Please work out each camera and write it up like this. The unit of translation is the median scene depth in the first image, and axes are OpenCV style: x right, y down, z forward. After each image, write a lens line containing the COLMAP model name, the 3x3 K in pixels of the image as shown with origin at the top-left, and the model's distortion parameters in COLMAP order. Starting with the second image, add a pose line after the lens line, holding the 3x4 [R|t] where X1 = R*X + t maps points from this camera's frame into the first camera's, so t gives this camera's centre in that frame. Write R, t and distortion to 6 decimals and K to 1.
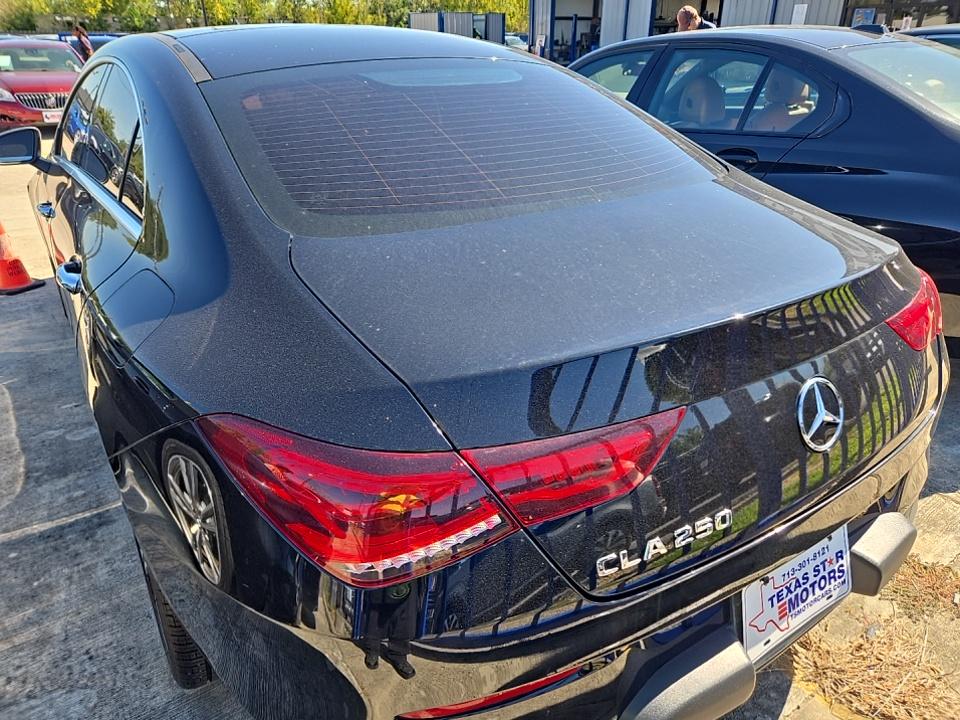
lens RADIAL K [[641.0, 0, 486.6], [0, 641.0, 357.7], [0, 0, 1]] dist [0.040951, -0.039882]
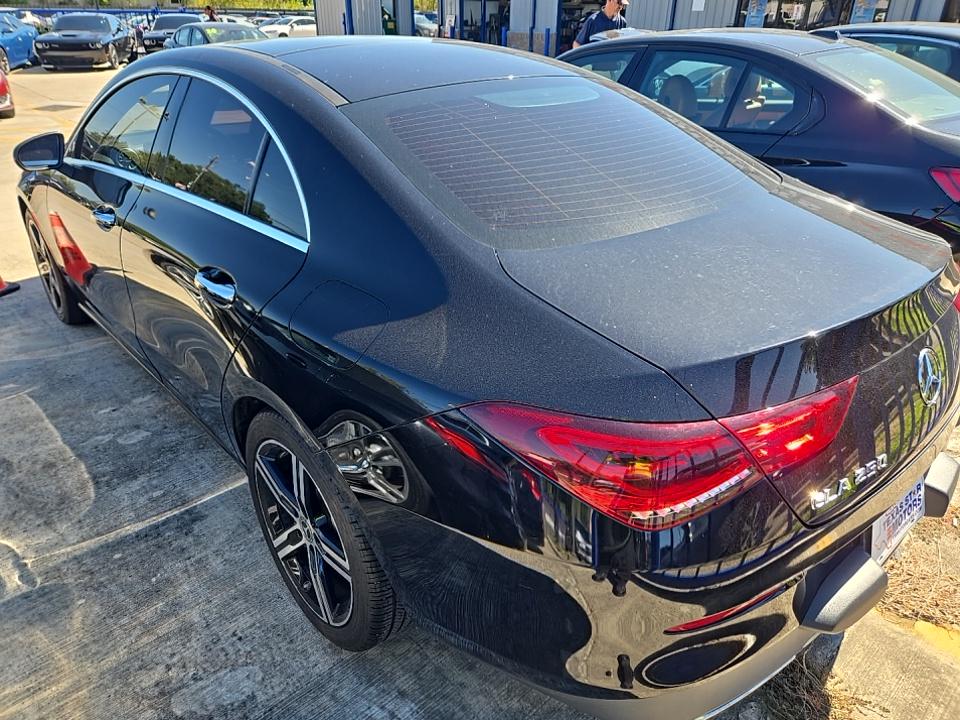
lens RADIAL K [[641.0, 0, 480.6], [0, 641.0, 356.8], [0, 0, 1]] dist [0.040951, -0.039882]
pose [[0.991694, -0.049394, 0.118756, -0.230034], [0.046285, 0.998513, 0.028796, -0.013857], [-0.120002, -0.023060, 0.992506, -0.078766]]
